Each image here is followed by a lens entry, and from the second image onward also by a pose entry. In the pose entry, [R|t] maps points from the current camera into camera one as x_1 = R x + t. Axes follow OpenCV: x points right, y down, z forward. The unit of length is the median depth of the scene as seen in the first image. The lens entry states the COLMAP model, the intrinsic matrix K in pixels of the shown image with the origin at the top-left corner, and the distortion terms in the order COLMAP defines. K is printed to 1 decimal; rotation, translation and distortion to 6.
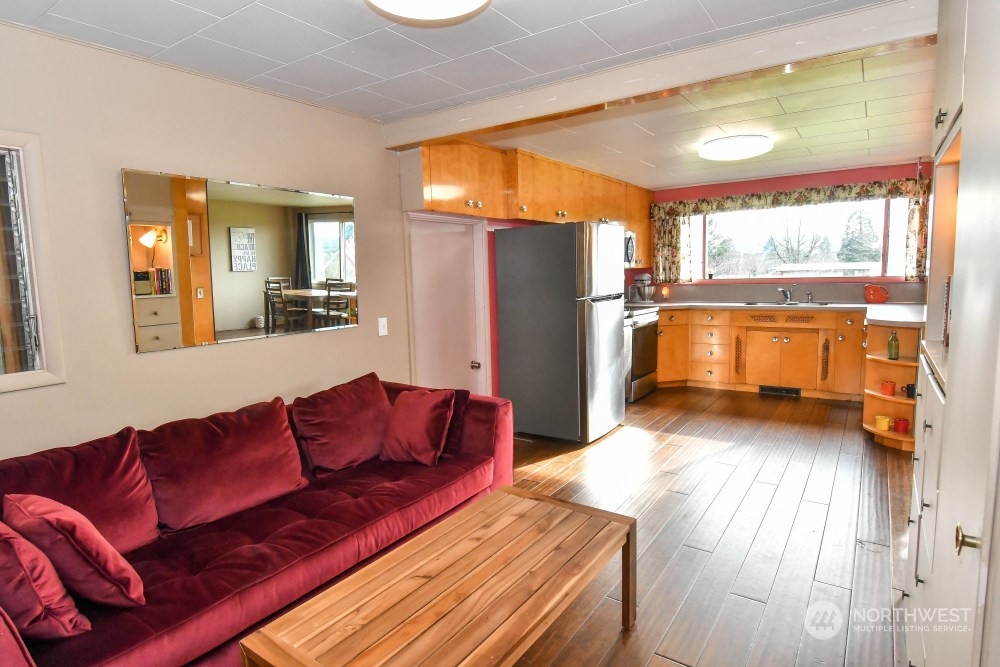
lens RADIAL K [[528.8, 0, 508.3], [0, 528.8, 331.8], [0, 0, 1]] dist [0.005136, -0.014921]
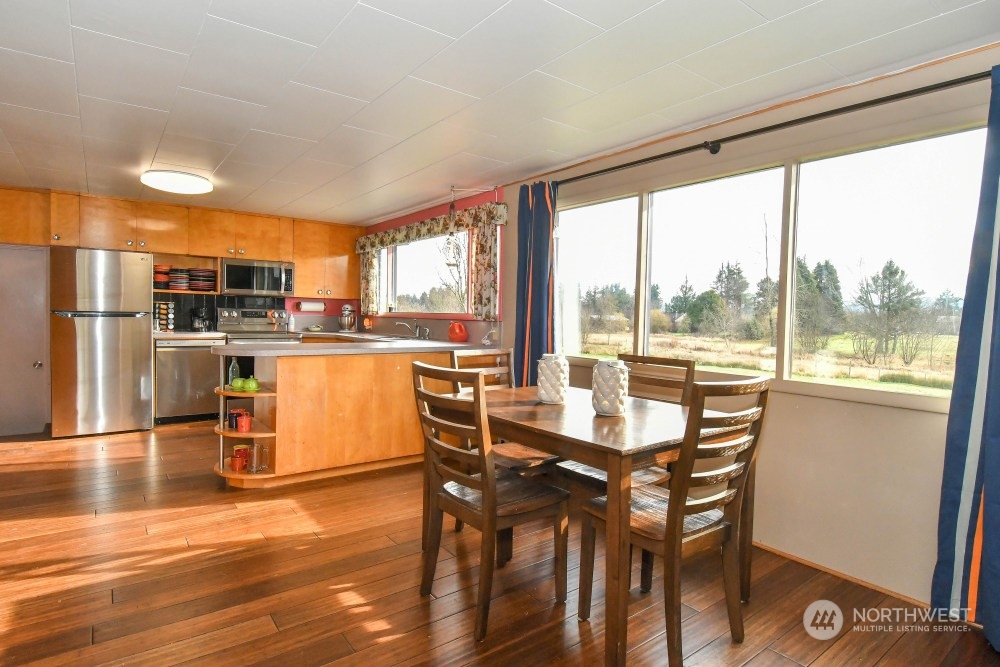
lens RADIAL K [[528.8, 0, 489.4], [0, 528.8, 336.7], [0, 0, 1]] dist [0.005136, -0.014921]
pose [[0.940035, 0.053019, -0.336933, 0.906018], [-0.071737, 0.996481, -0.043341, -0.022525], [0.333450, 0.064913, 0.940531, 0.118885]]
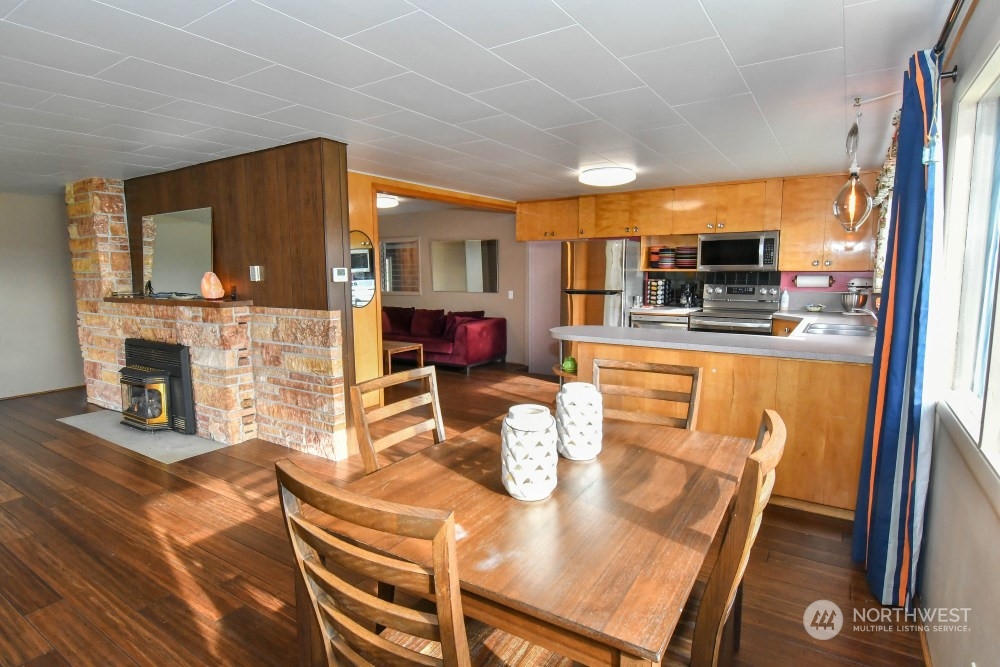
lens RADIAL K [[528.8, 0, 520.6], [0, 528.8, 327.5], [0, 0, 1]] dist [0.005136, -0.014921]
pose [[0.013267, 0.126363, -0.991895, 1.071192], [-0.094416, 0.987709, 0.124567, -0.091482], [0.995444, 0.091998, 0.025034, 0.506784]]
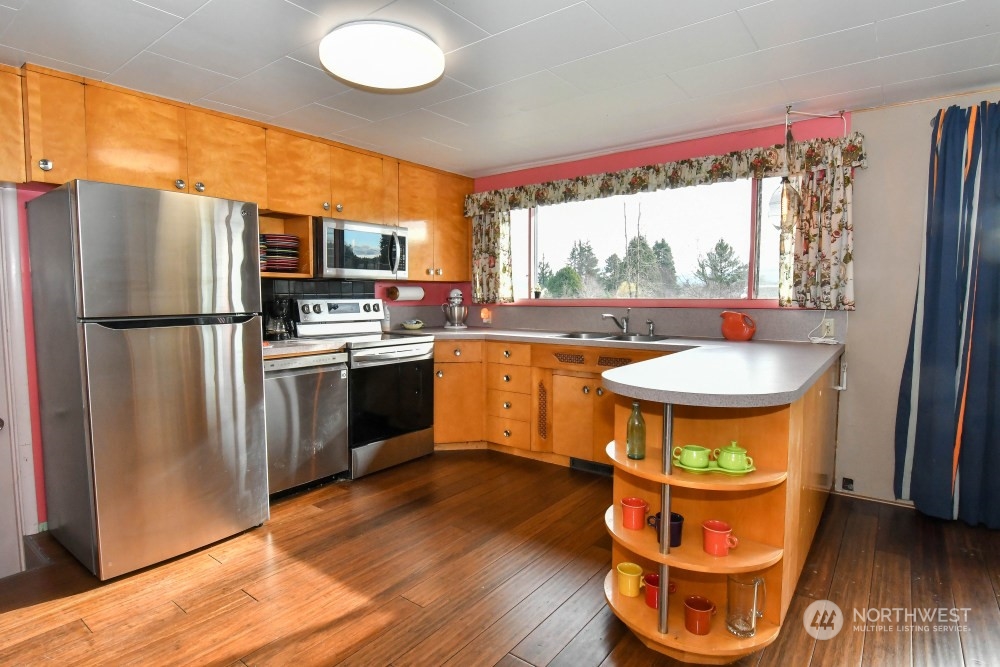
lens RADIAL K [[528.8, 0, 491.8], [0, 528.8, 332.8], [0, 0, 1]] dist [0.005136, -0.014921]
pose [[0.997131, 0.021015, -0.072719, 0.375322], [-0.022710, 0.999487, -0.022565, -0.035176], [0.072208, 0.024152, 0.997097, 0.280310]]
